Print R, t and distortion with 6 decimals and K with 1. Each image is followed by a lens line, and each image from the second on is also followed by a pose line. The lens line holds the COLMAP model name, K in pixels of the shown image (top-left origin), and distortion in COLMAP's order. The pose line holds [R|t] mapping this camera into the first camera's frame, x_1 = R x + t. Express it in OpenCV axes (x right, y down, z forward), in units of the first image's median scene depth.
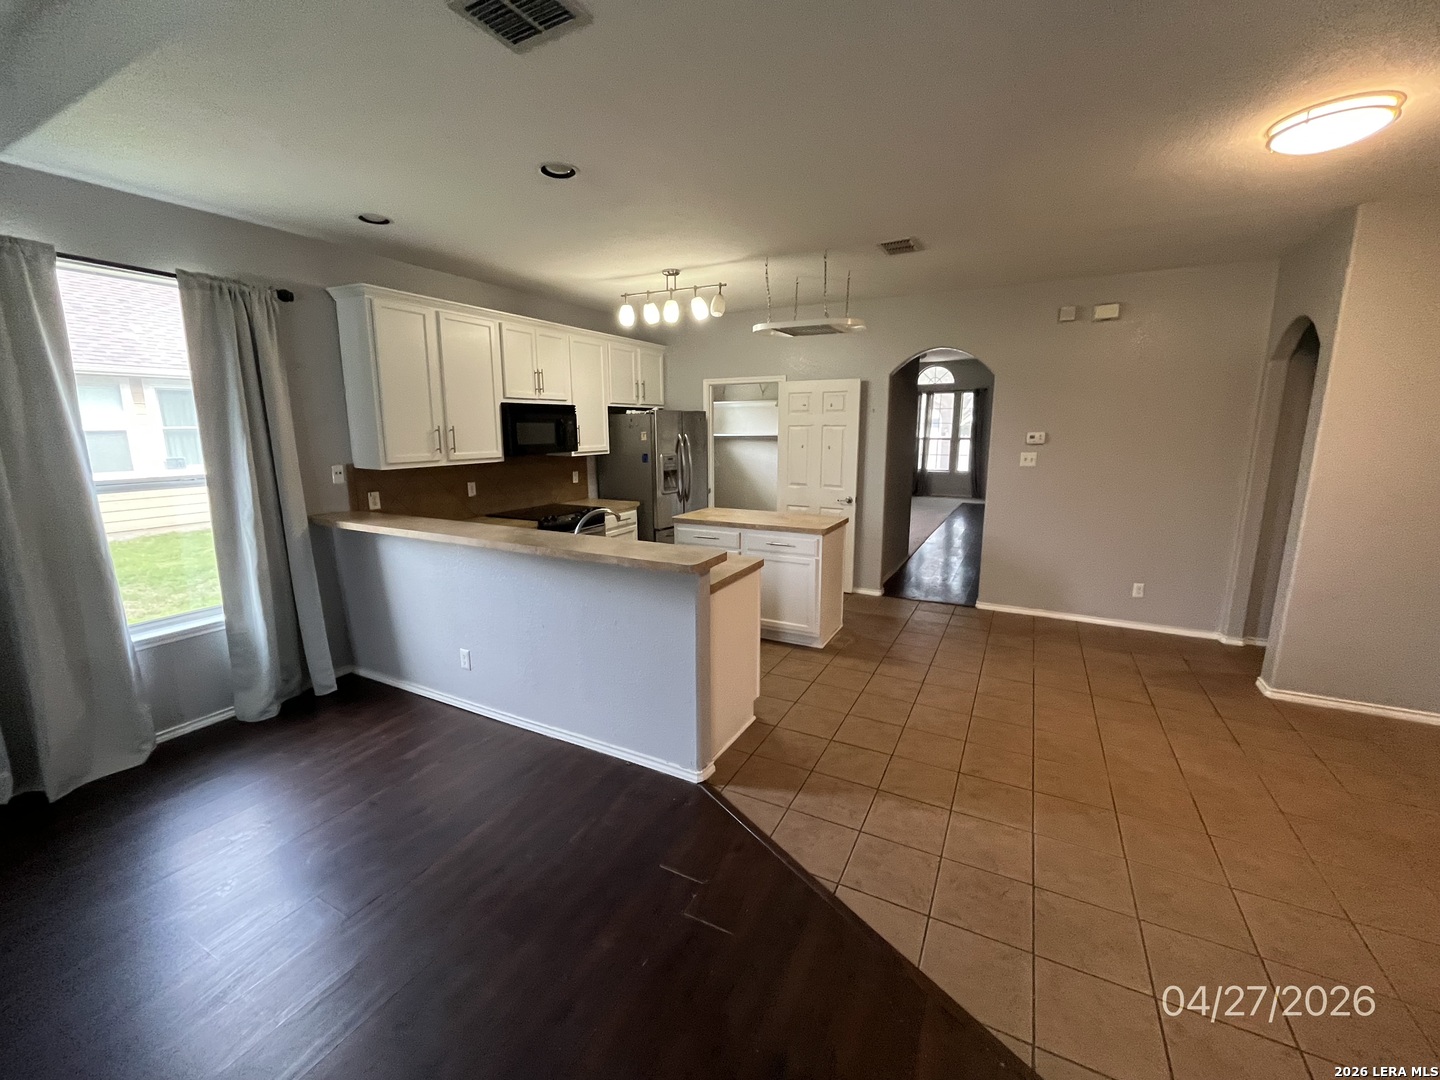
lens RADIAL K [[596.5, 0, 712.6], [0, 596.5, 538.7], [0, 0, 1]] dist [-0.002388, -0.000872]
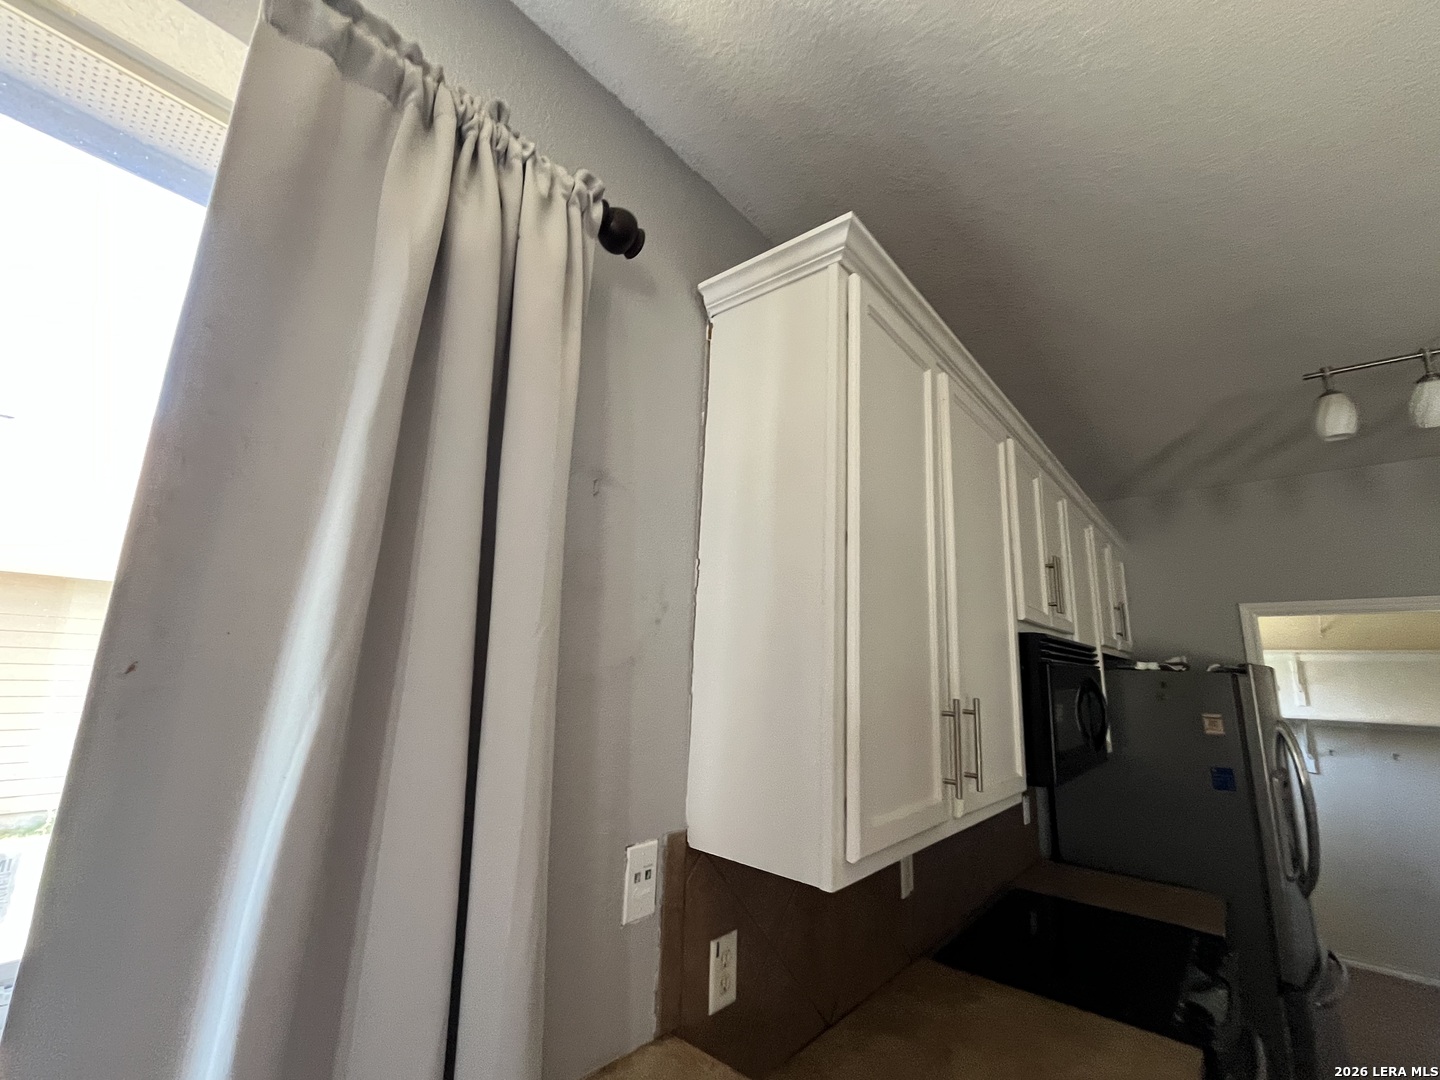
lens RADIAL K [[596.5, 0, 704.8], [0, 596.5, 536.0], [0, 0, 1]] dist [-0.002388, -0.000872]
pose [[0.975072, -0.010584, -0.221638, -0.501092], [-0.079121, 0.916618, -0.391856, -0.134710], [0.207305, 0.399624, 0.892931, 0.659148]]
